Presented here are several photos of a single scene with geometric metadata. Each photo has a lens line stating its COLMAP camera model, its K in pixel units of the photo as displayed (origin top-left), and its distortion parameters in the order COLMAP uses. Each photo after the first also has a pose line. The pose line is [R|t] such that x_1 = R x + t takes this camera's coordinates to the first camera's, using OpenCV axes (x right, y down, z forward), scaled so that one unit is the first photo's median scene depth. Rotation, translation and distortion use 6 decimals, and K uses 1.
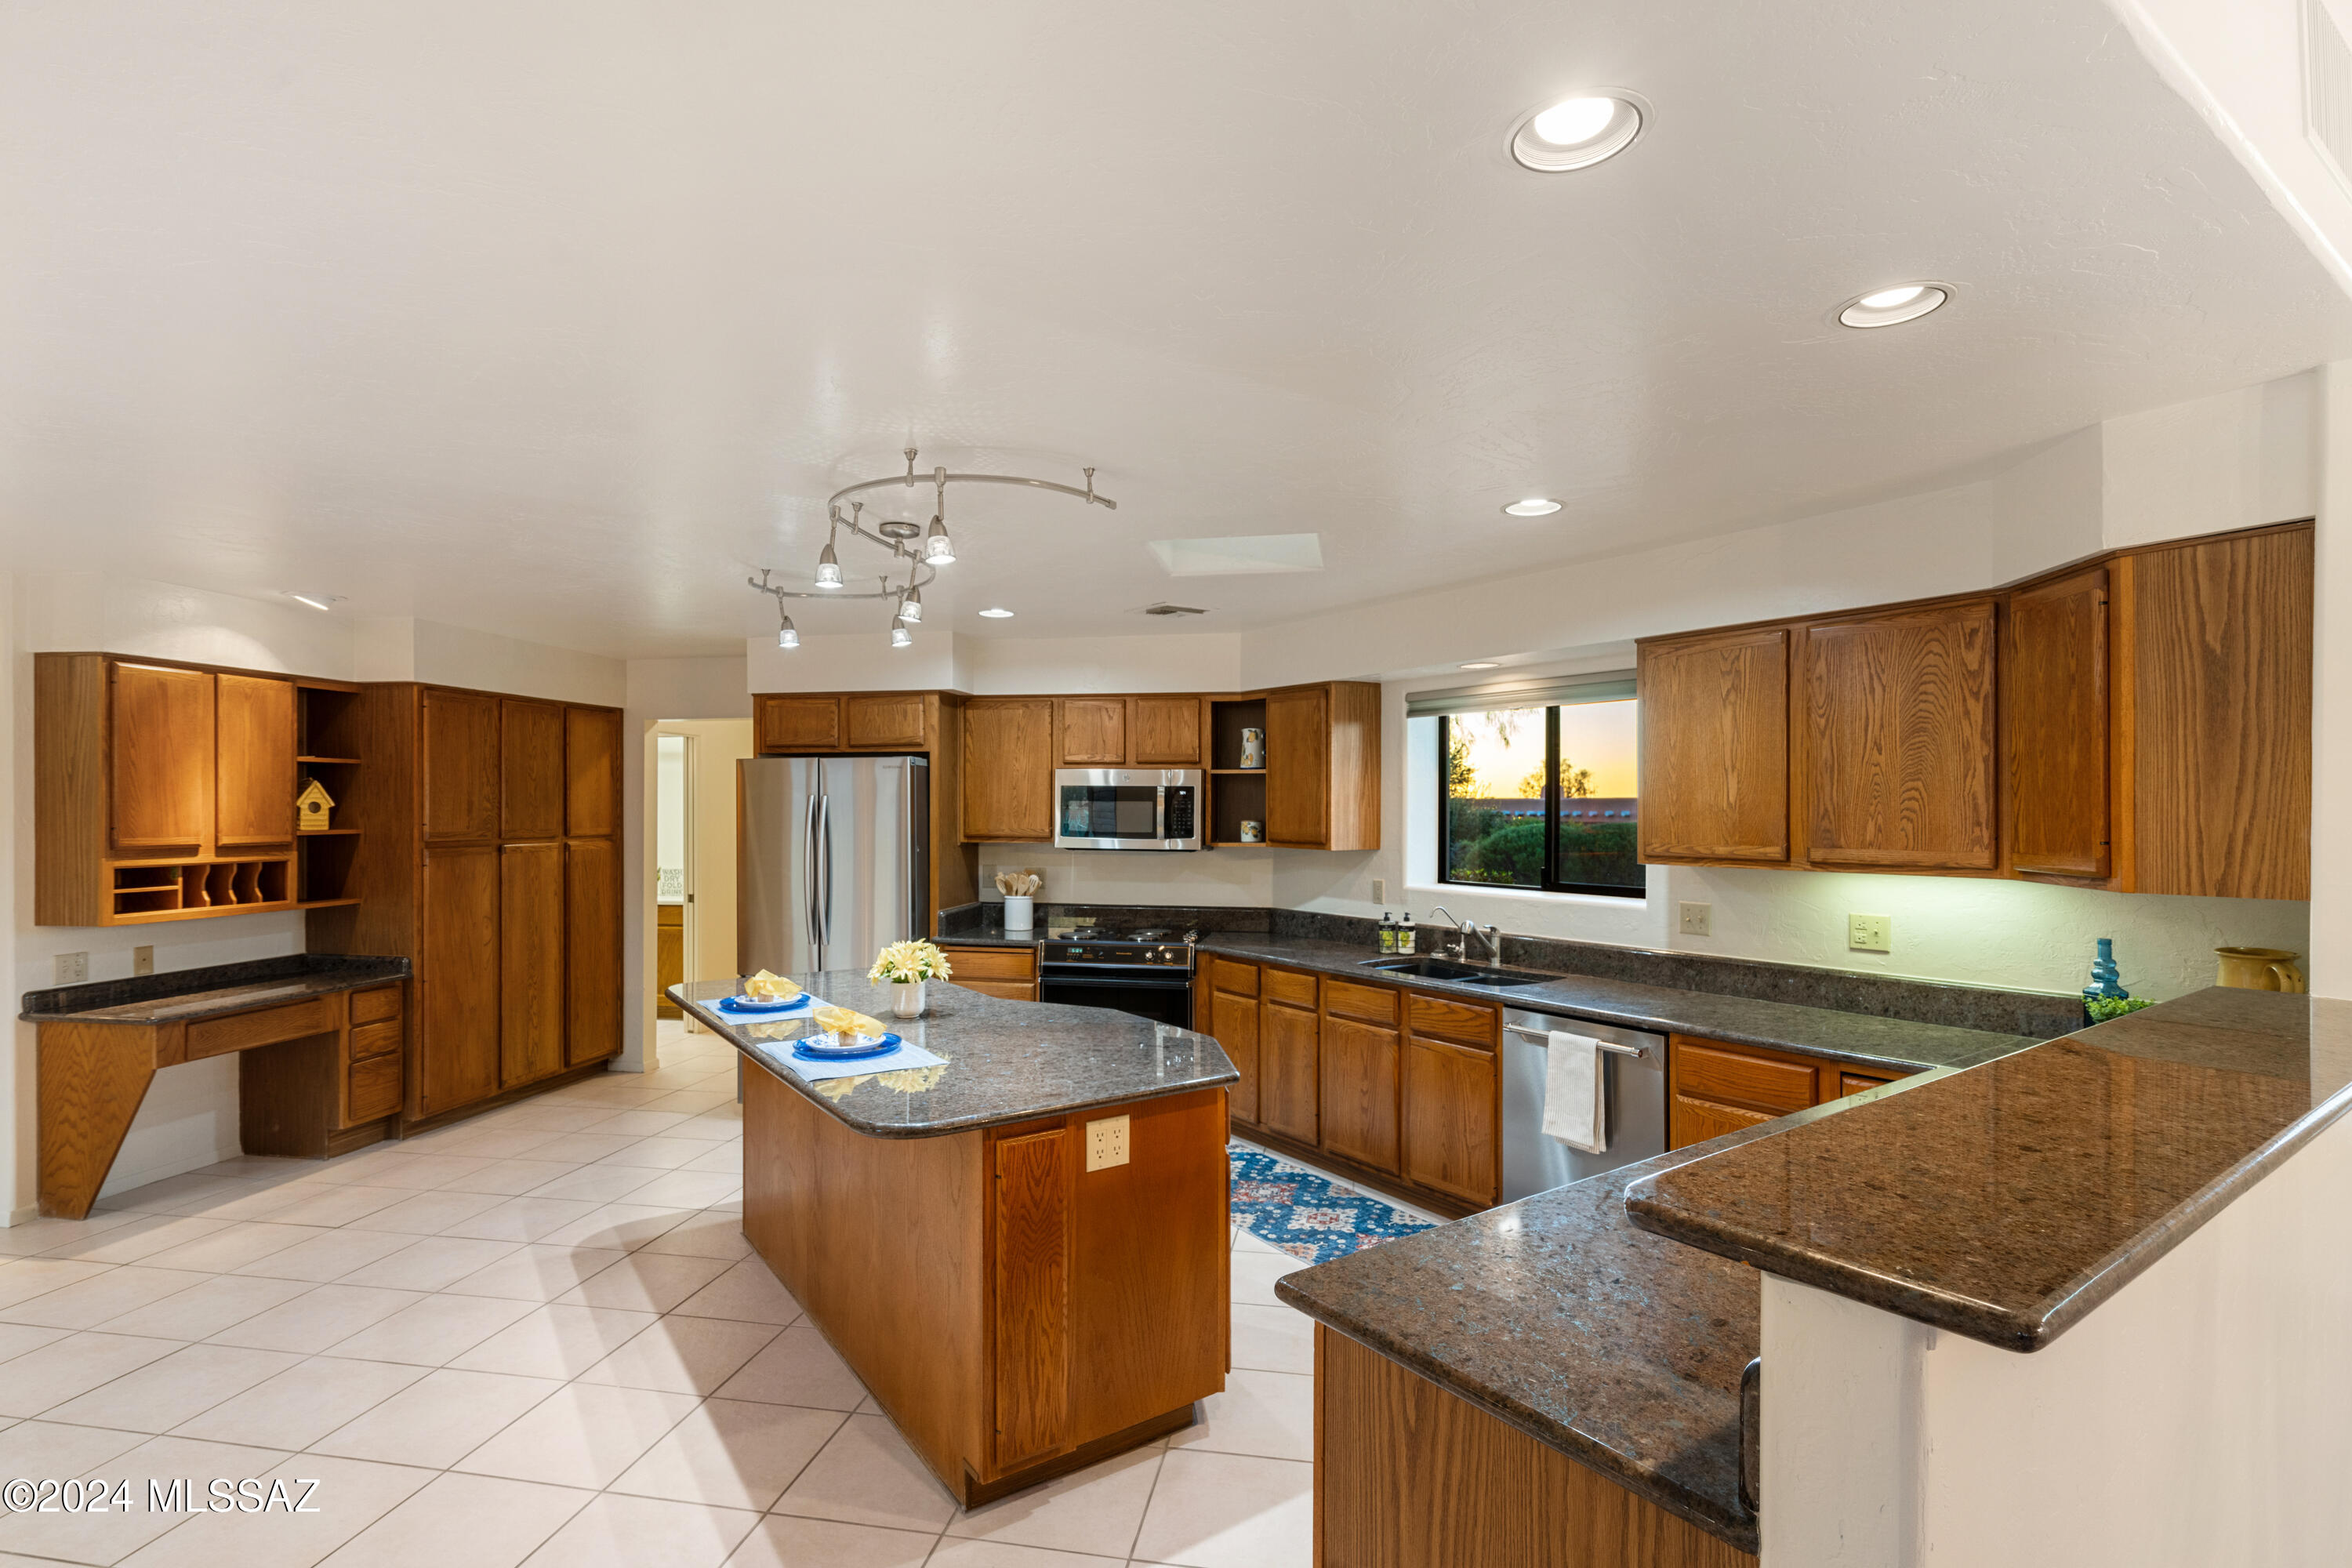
lens RADIAL K [[1110.1, 0, 1172.1], [0, 1110.1, 810.5], [0, 0, 1]] dist [-0.001014, 0.000410]
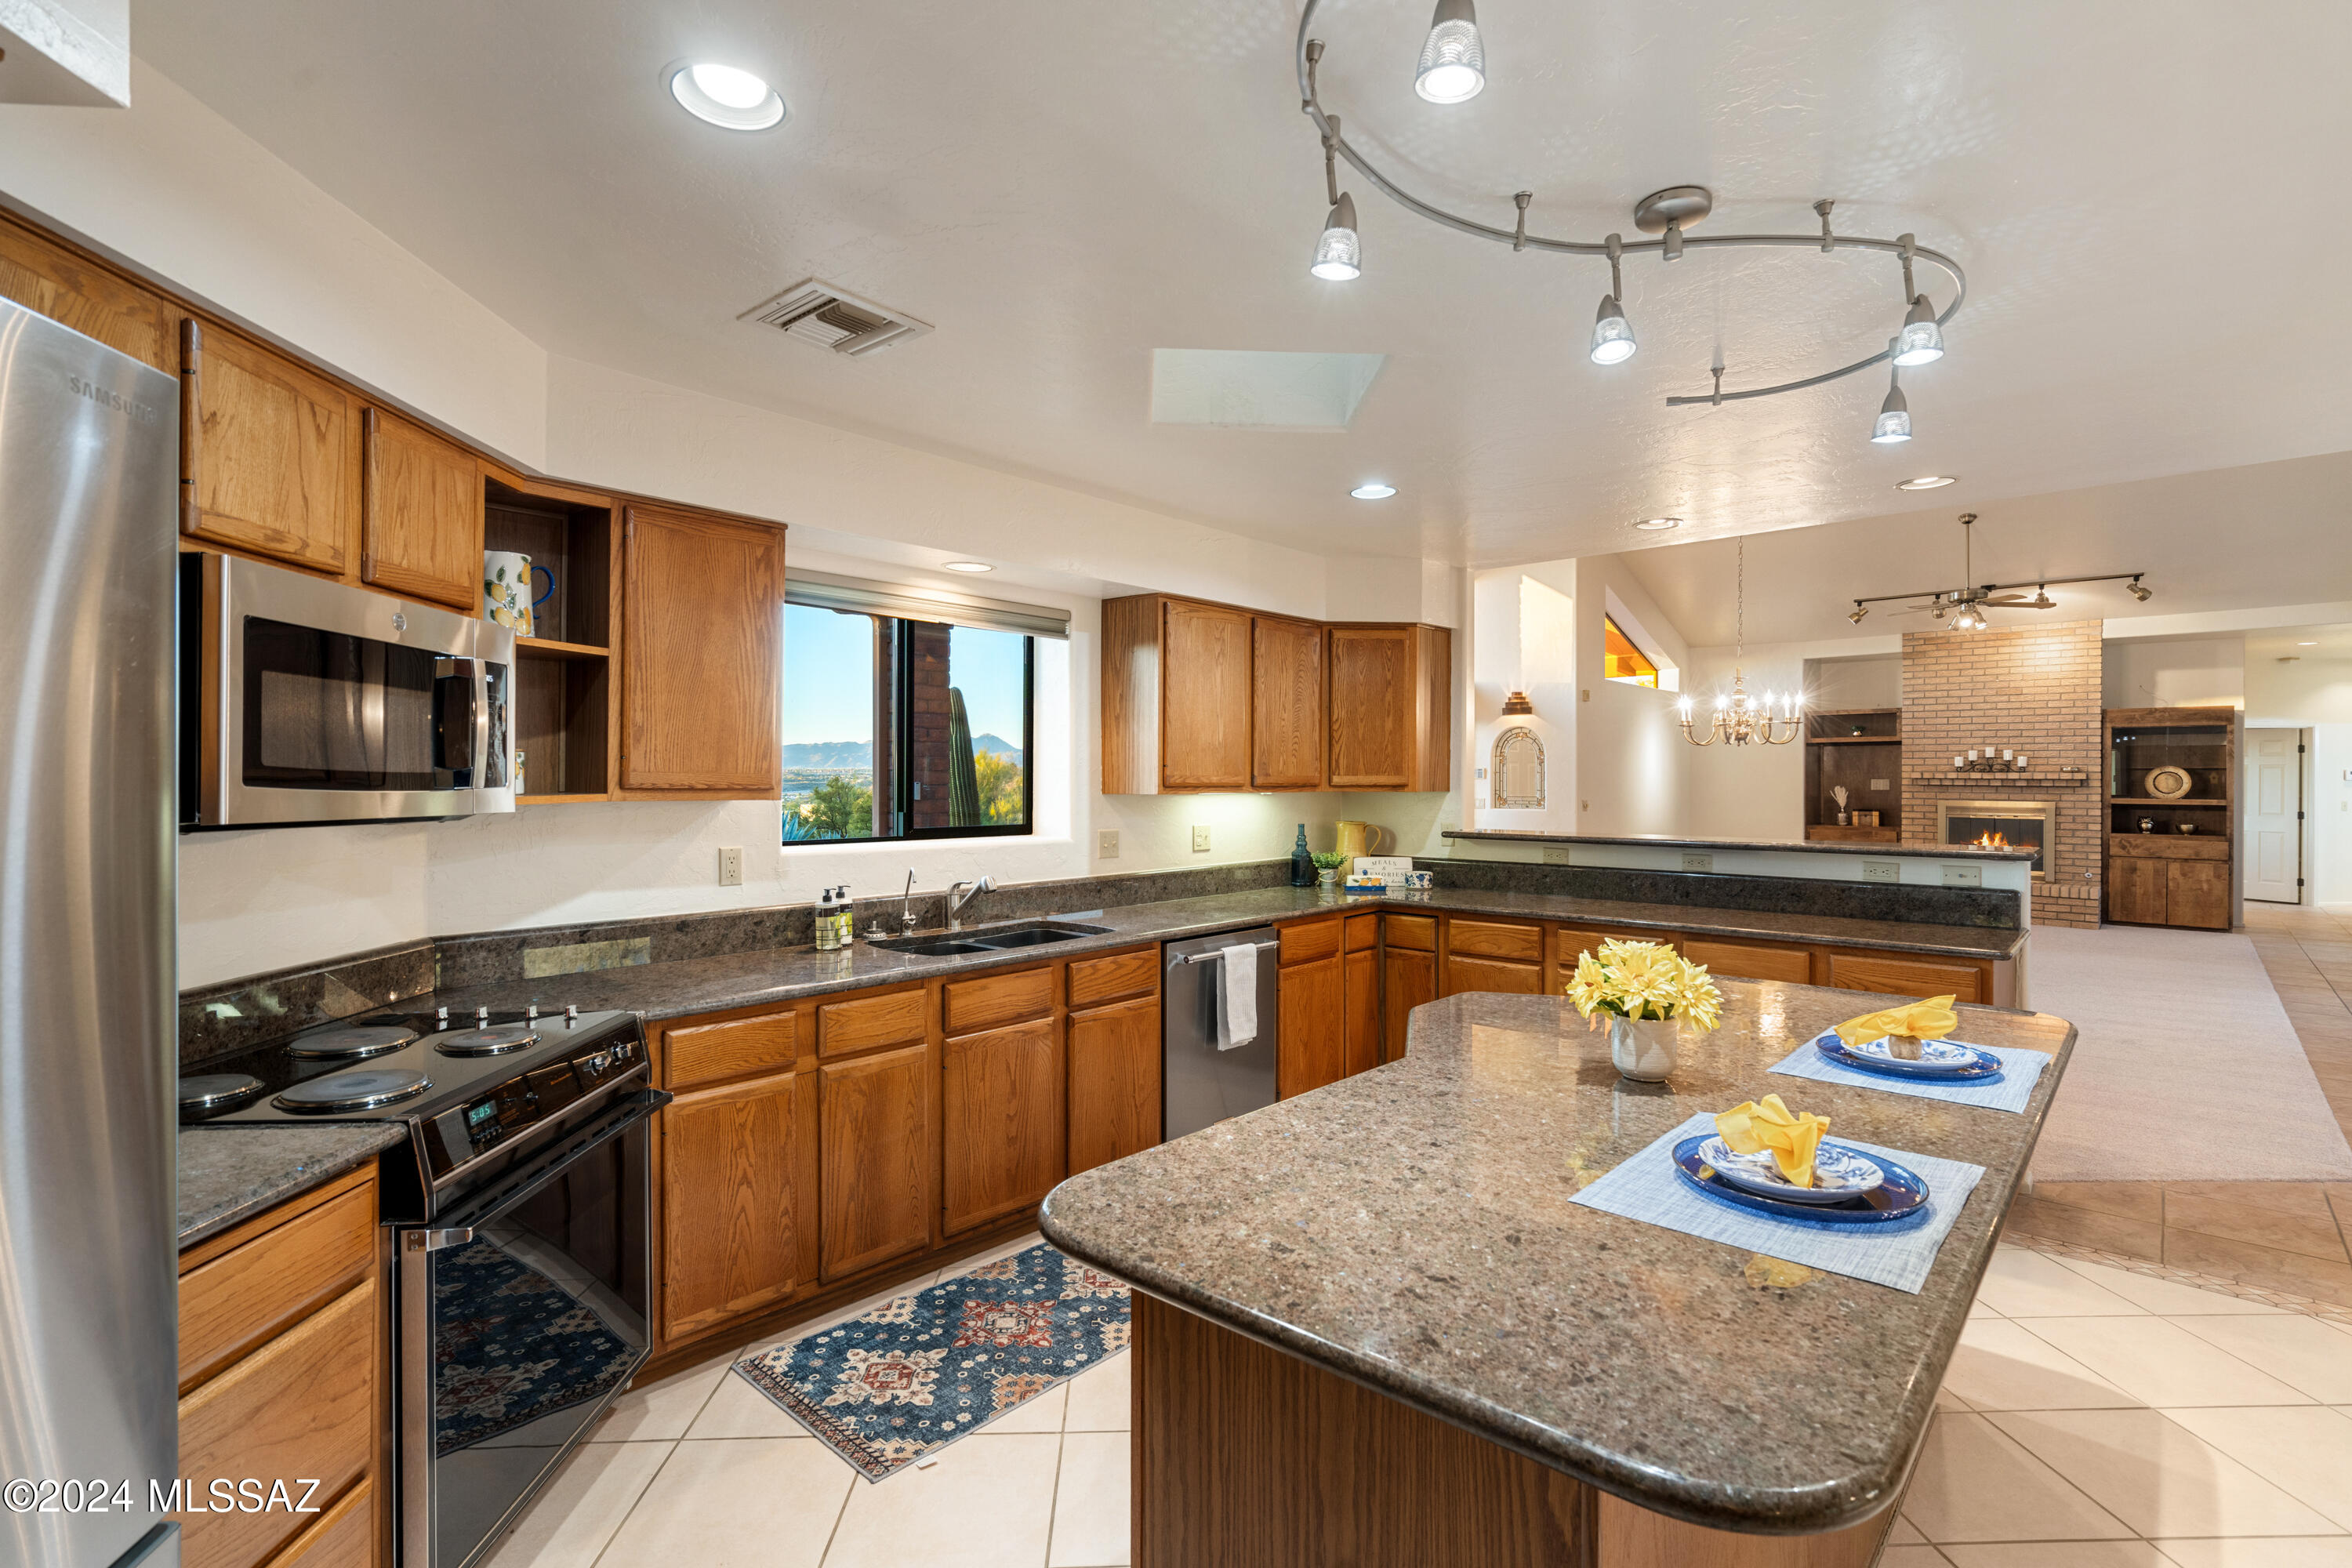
lens RADIAL K [[1086.3, 0, 1178.8], [0, 1086.3, 780.1], [0, 0, 1]] dist [-0.000958, 0.000662]
pose [[-0.217089, -0.001527, 0.976151, -0.491668], [0.000630, 0.999998, 0.001705, 0.024164], [-0.976152, 0.000985, -0.217087, 0.920690]]
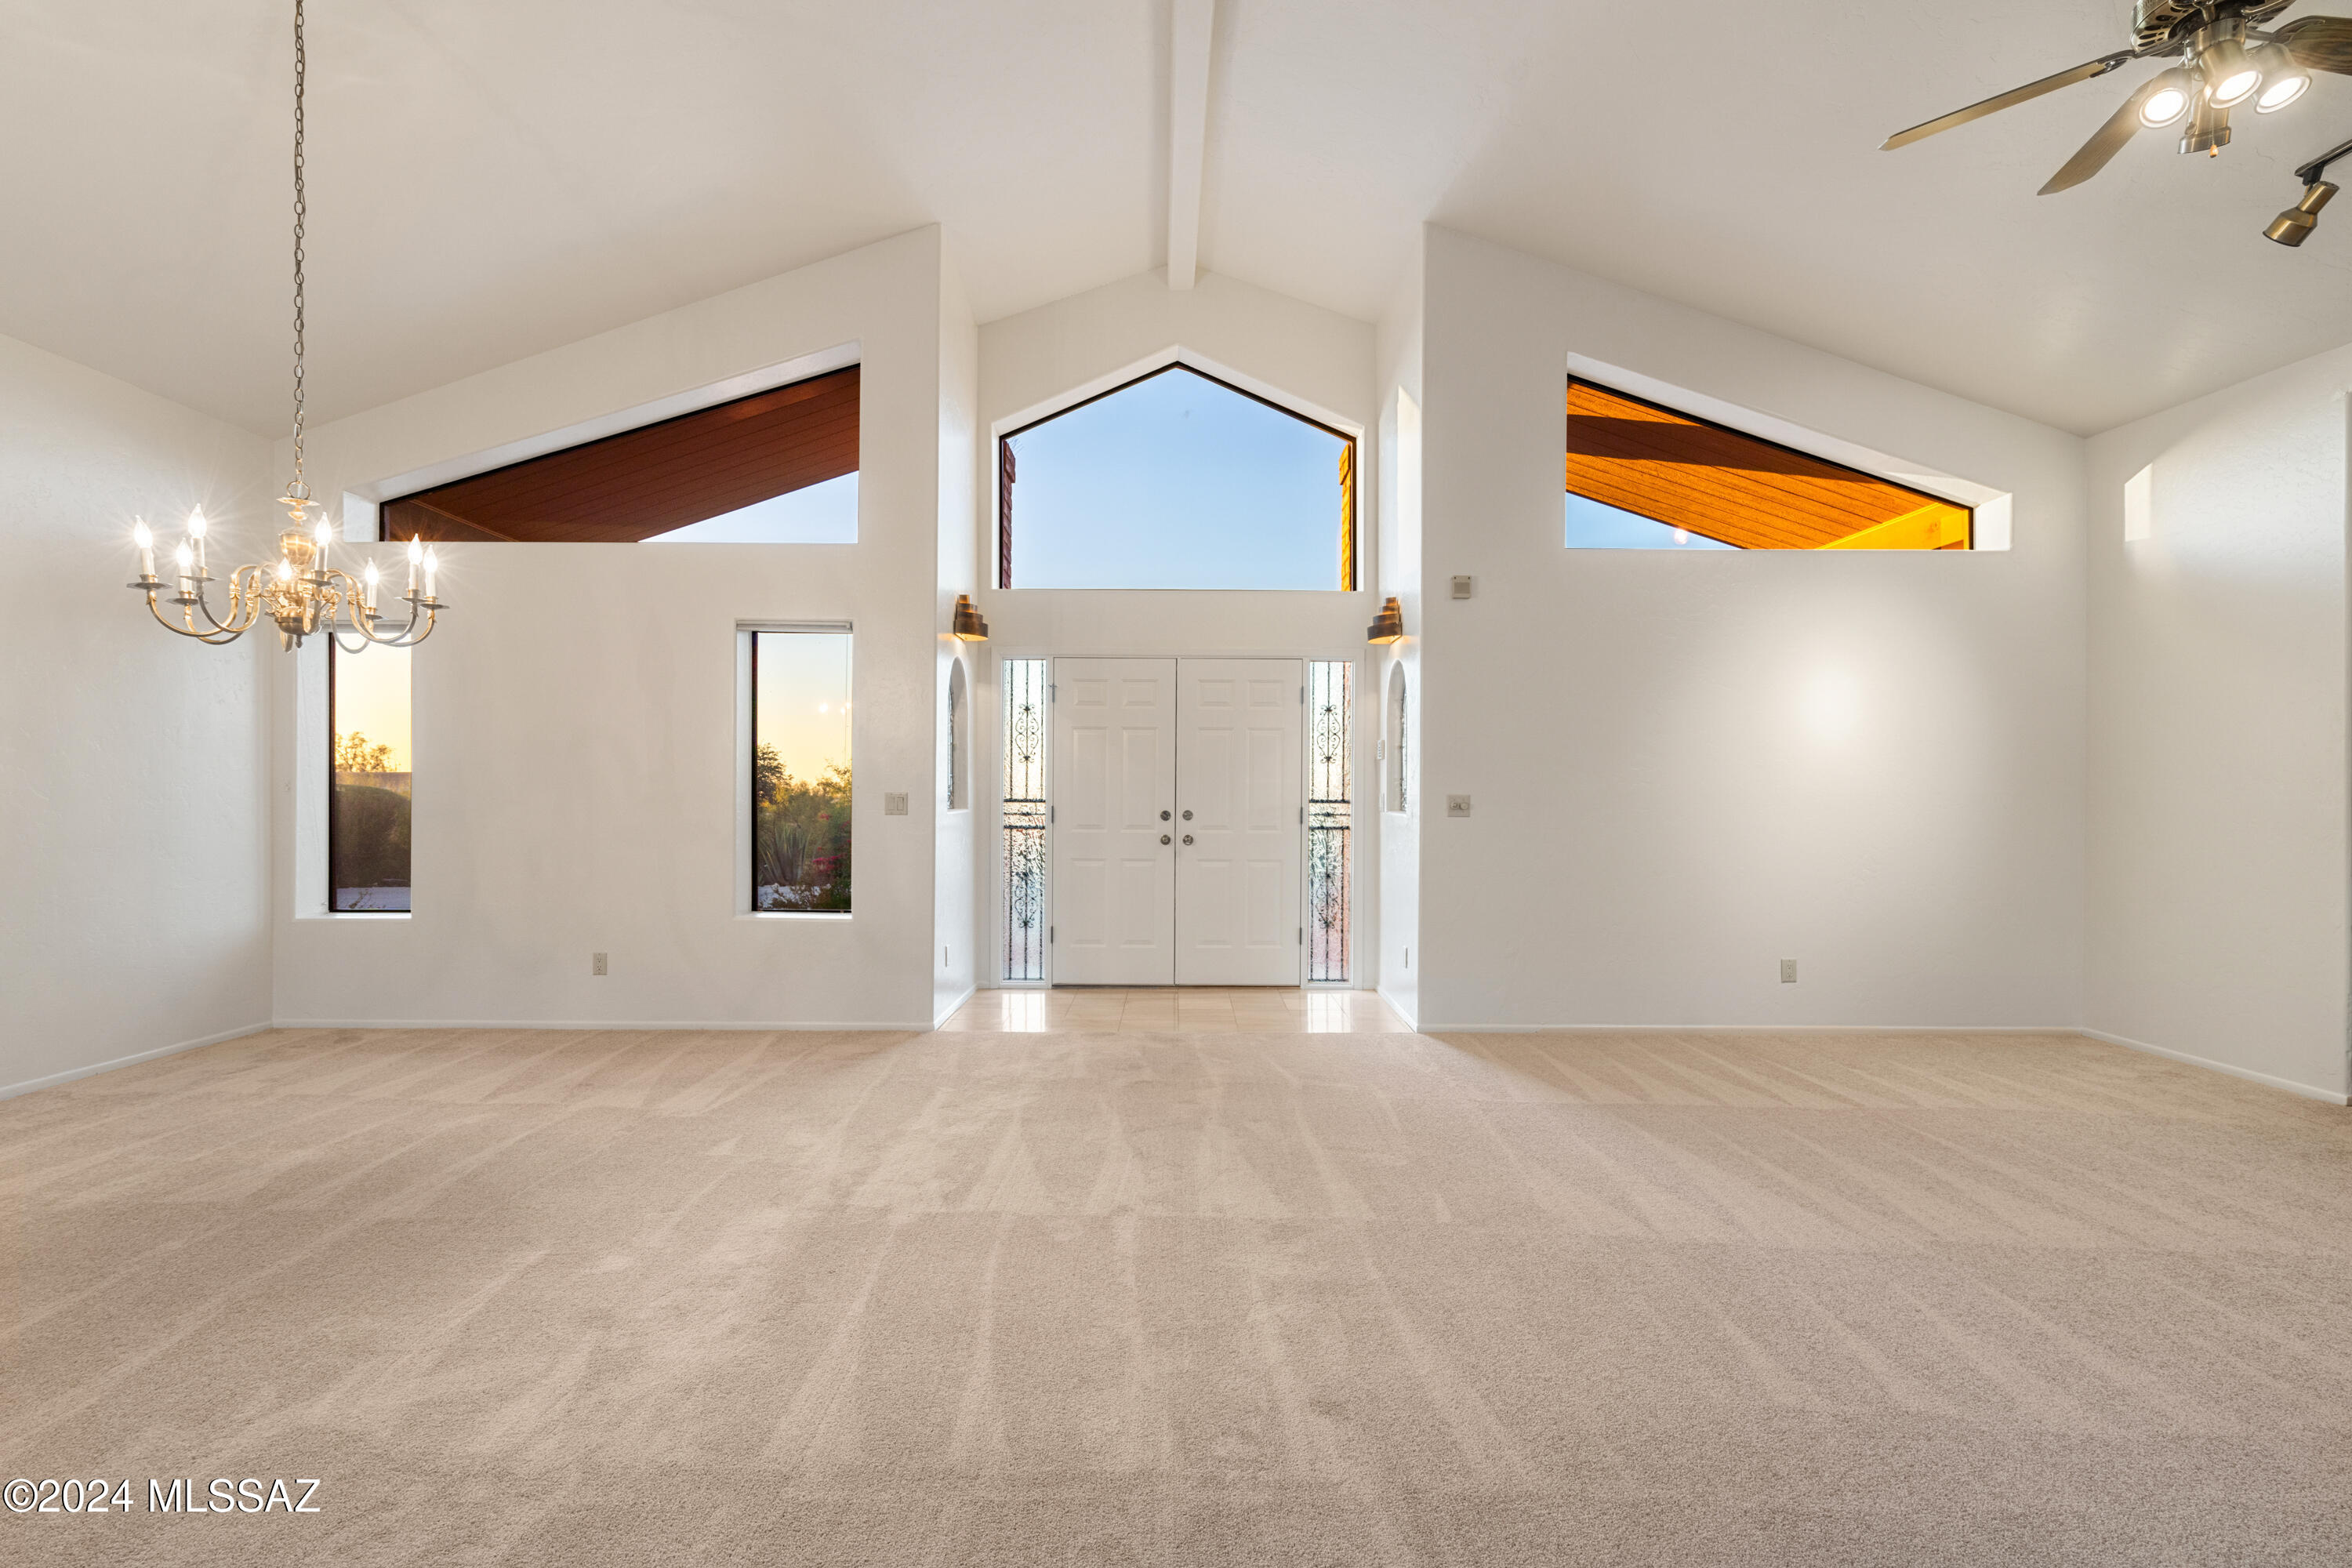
lens RADIAL K [[1088.5, 0, 1174.5], [0, 1088.5, 794.4], [0, 0, 1]] dist [-0.001279, 0.000955]
pose [[0.571732, 0.000434, 0.820441, 0.390062], [-0.000536, 1.000000, -0.000155, 0.068411], [-0.820440, -0.000351, 0.571732, -0.740974]]
